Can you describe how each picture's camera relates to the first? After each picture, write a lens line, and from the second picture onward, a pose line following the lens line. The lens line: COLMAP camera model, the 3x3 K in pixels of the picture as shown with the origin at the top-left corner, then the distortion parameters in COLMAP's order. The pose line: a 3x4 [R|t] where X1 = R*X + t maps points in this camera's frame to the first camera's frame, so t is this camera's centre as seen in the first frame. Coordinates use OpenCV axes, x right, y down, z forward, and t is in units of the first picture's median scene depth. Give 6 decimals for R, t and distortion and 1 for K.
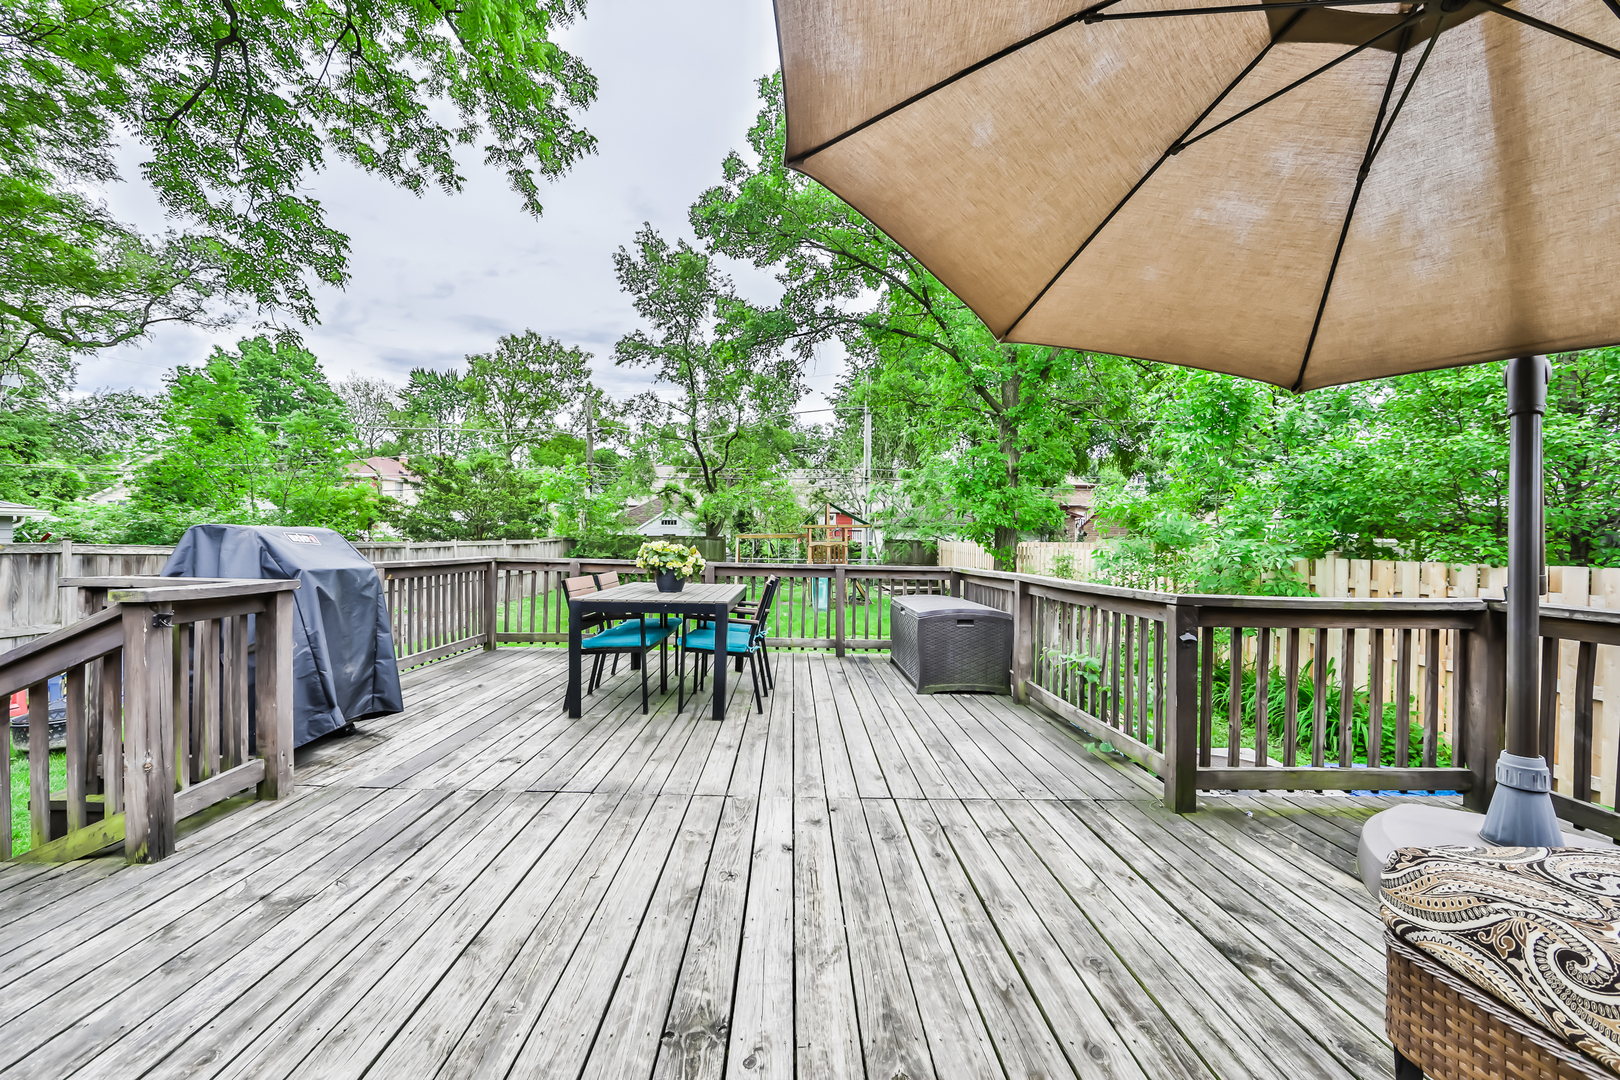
lens RADIAL K [[640.4, 0, 807.4], [0, 640.4, 539.4], [0, 0, 1]] dist [-0.014544, 0.002924]
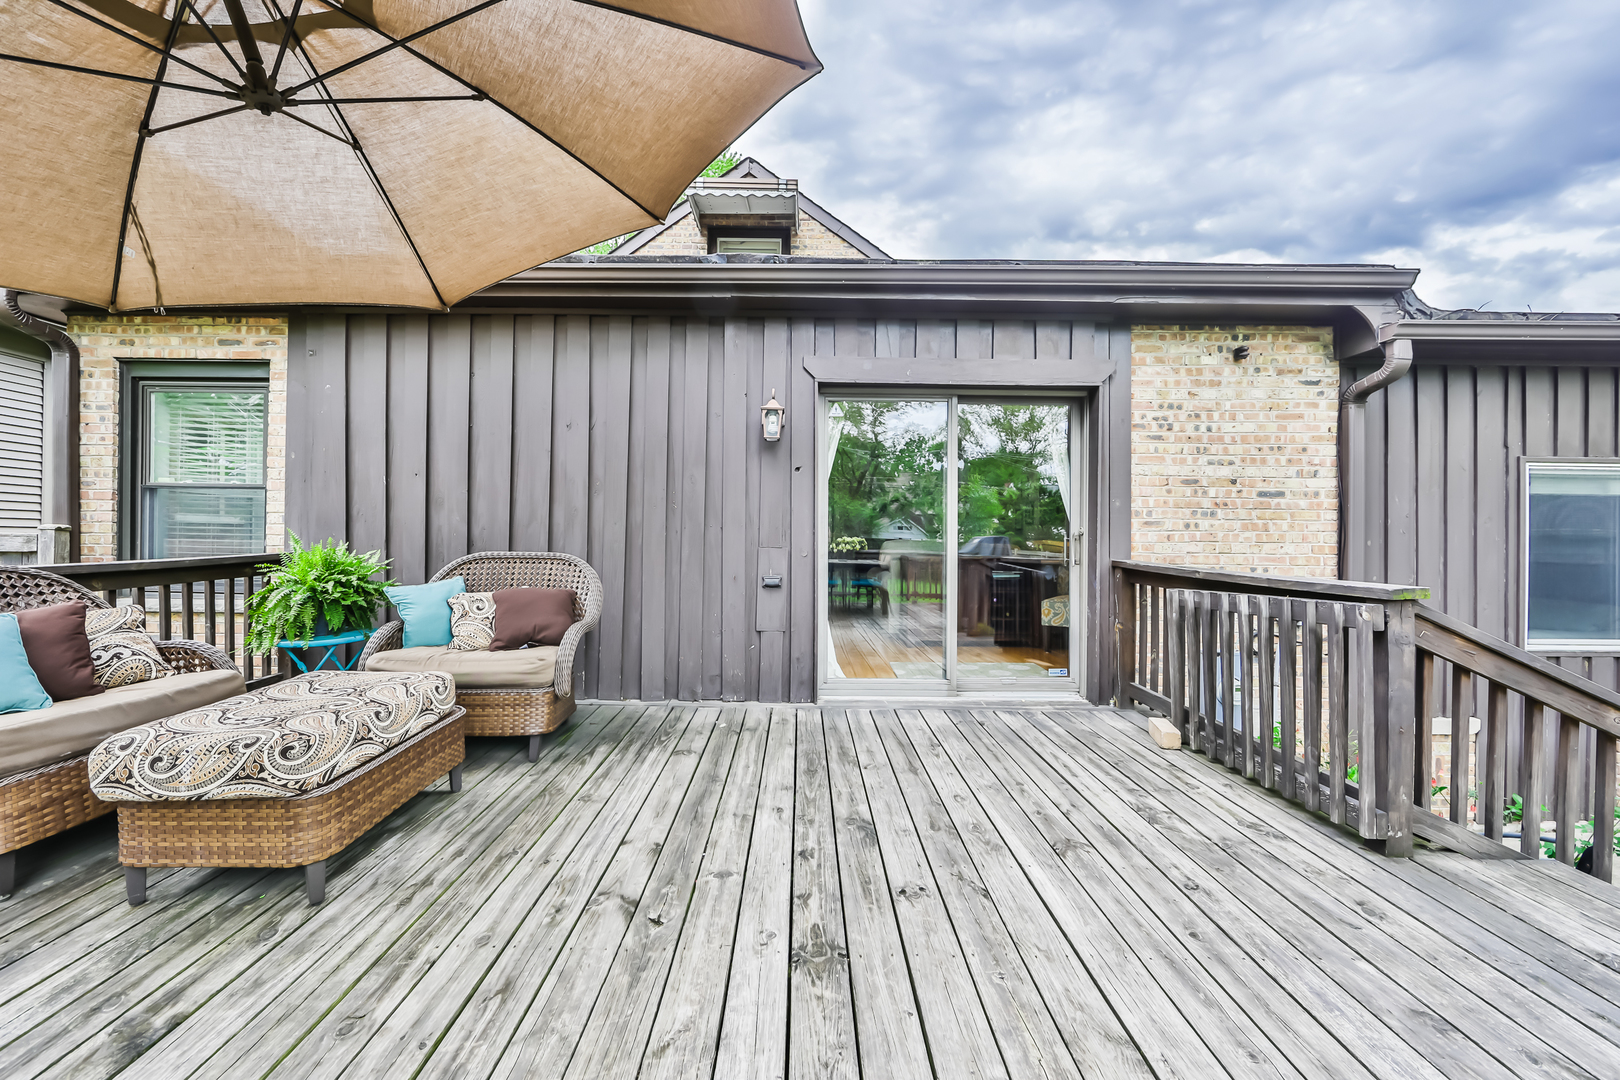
lens RADIAL K [[621.5, 0, 803.2], [0, 621.5, 534.7], [0, 0, 1]] dist [-0.002016, -0.000253]
pose [[-0.999485, -0.024248, 0.021029, -0.049796], [-0.024293, 0.999703, -0.001855, 0.009760], [-0.020978, -0.002365, -0.999777, 0.689415]]
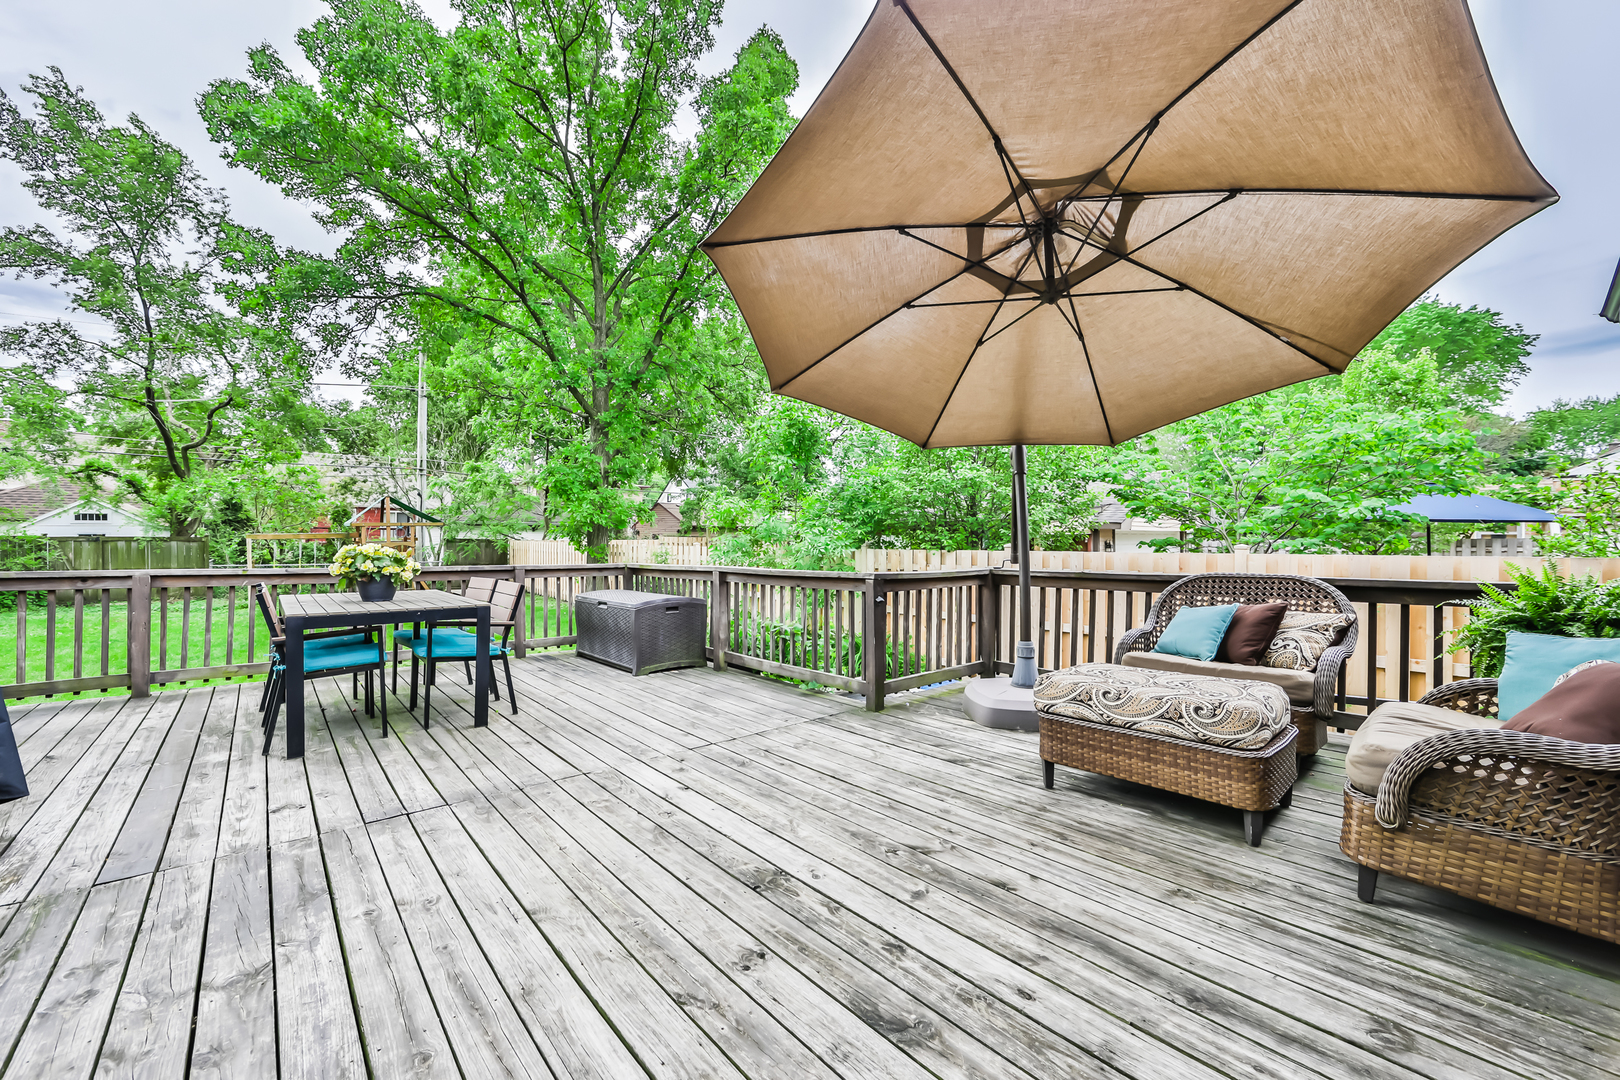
lens RADIAL K [[640.4, 0, 807.4], [0, 640.4, 539.4], [0, 0, 1]] dist [-0.014544, 0.002924]
pose [[0.760127, -0.010372, 0.649691, -0.344301], [0.007897, 0.999946, 0.006725, -0.004338], [-0.649726, 0.000019, 0.760168, -0.054139]]
